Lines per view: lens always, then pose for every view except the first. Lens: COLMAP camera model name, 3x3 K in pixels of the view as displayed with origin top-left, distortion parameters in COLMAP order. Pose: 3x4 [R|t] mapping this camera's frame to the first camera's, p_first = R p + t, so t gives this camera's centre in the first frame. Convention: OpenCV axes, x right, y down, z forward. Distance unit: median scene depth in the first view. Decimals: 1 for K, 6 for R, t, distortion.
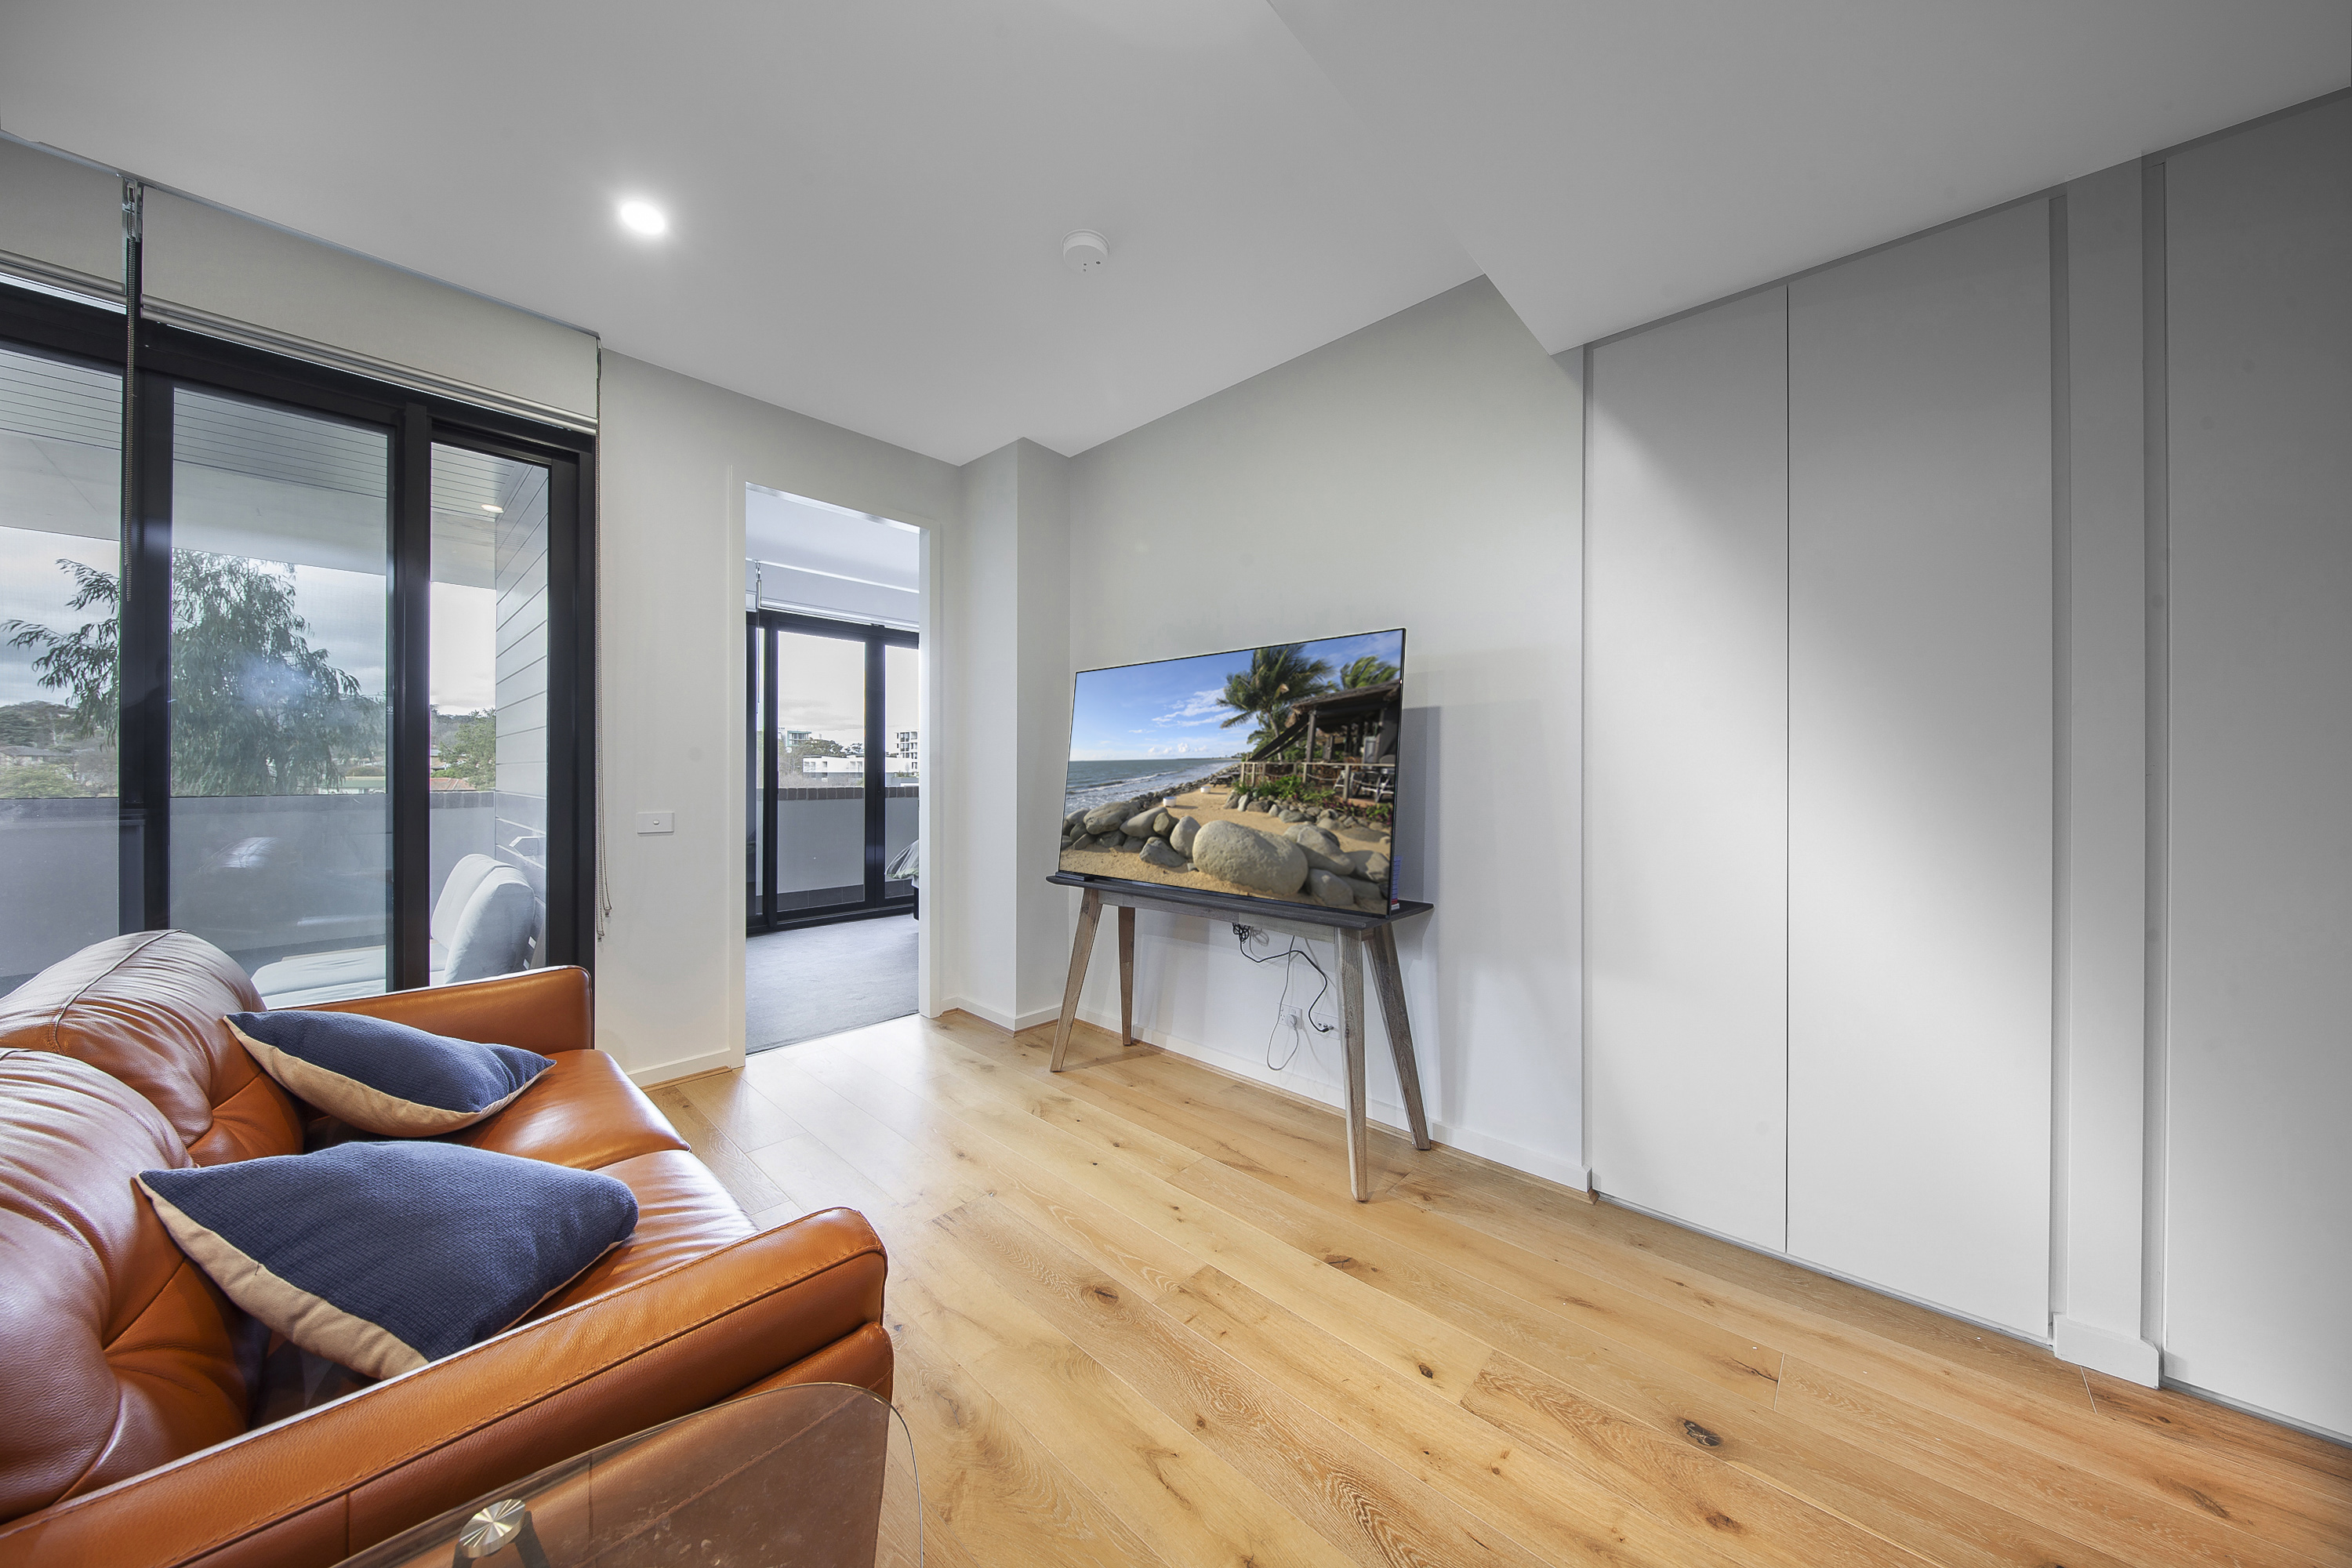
lens RADIAL K [[807.7, 0, 1176.0], [0, 807.7, 784.0], [0, 0, 1]] dist [-0.000004, 0.000005]
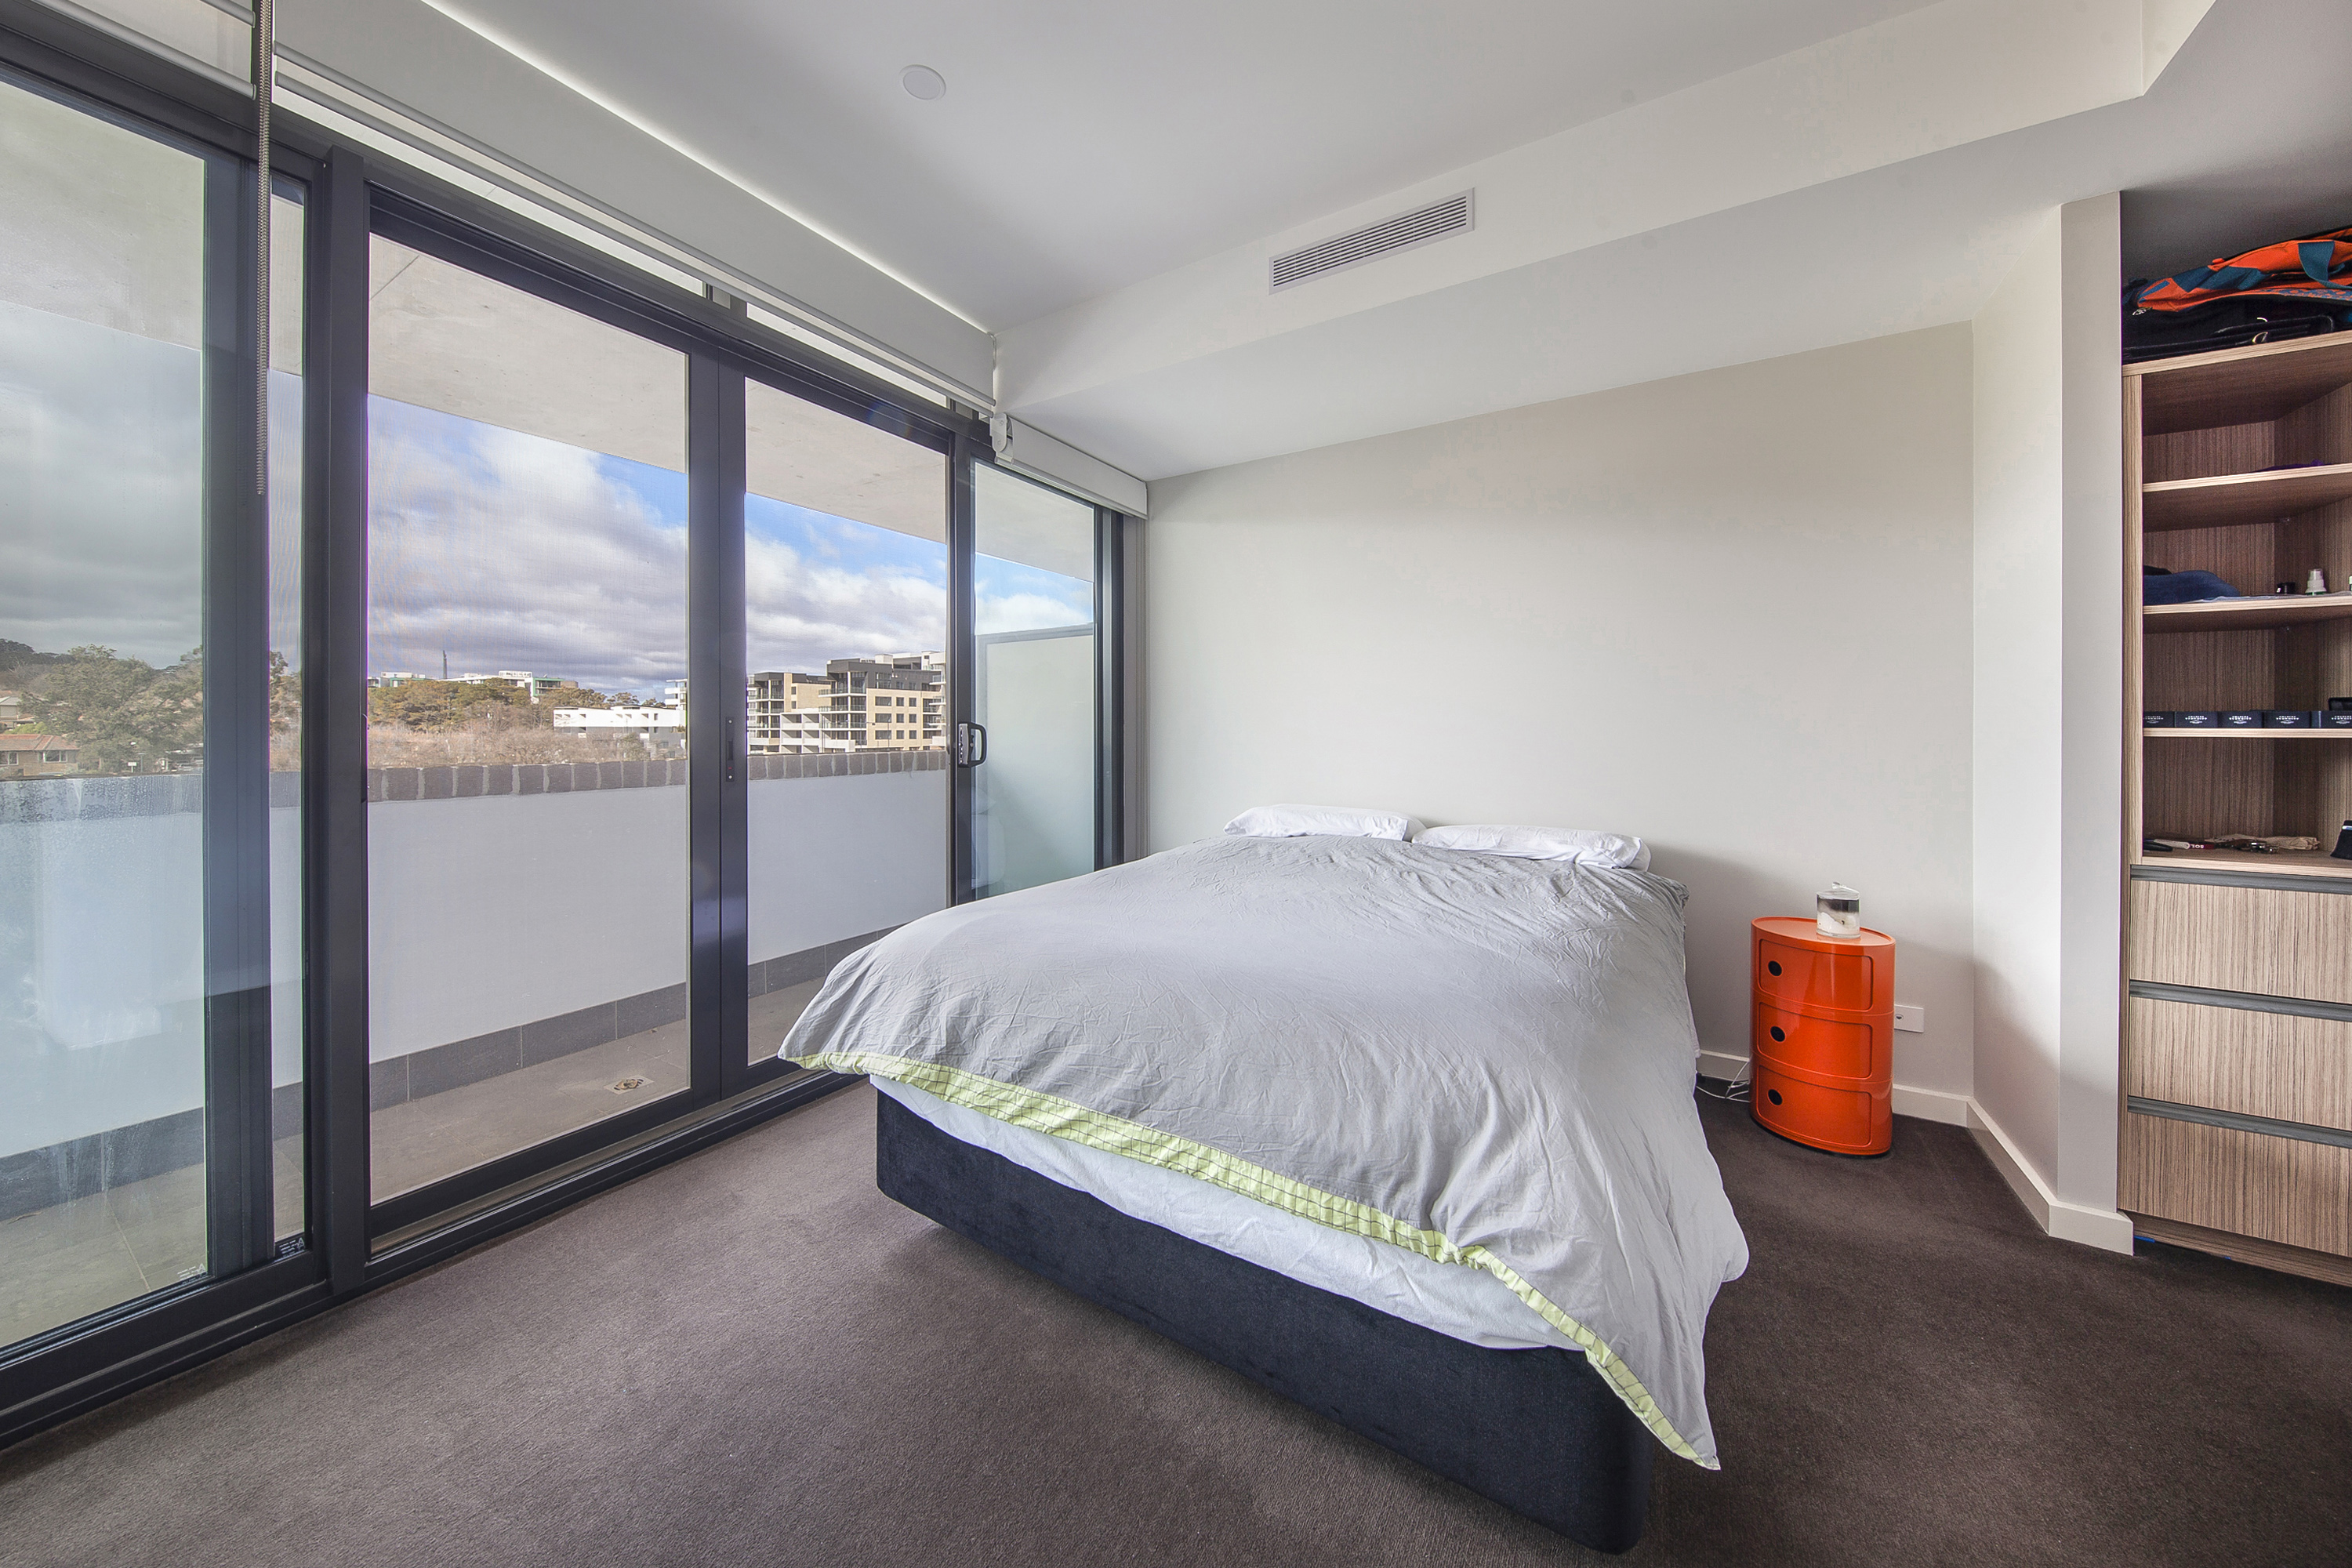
lens RADIAL K [[794.9, 0, 1183.2], [0, 794.9, 740.7], [0, 0, 1]] dist [0.000479, 0.000036]
pose [[0.972295, -0.002521, 0.233743, -0.052156], [0.002005, 0.999995, 0.002443, -0.000707], [-0.233748, -0.001906, 0.972295, 0.124143]]
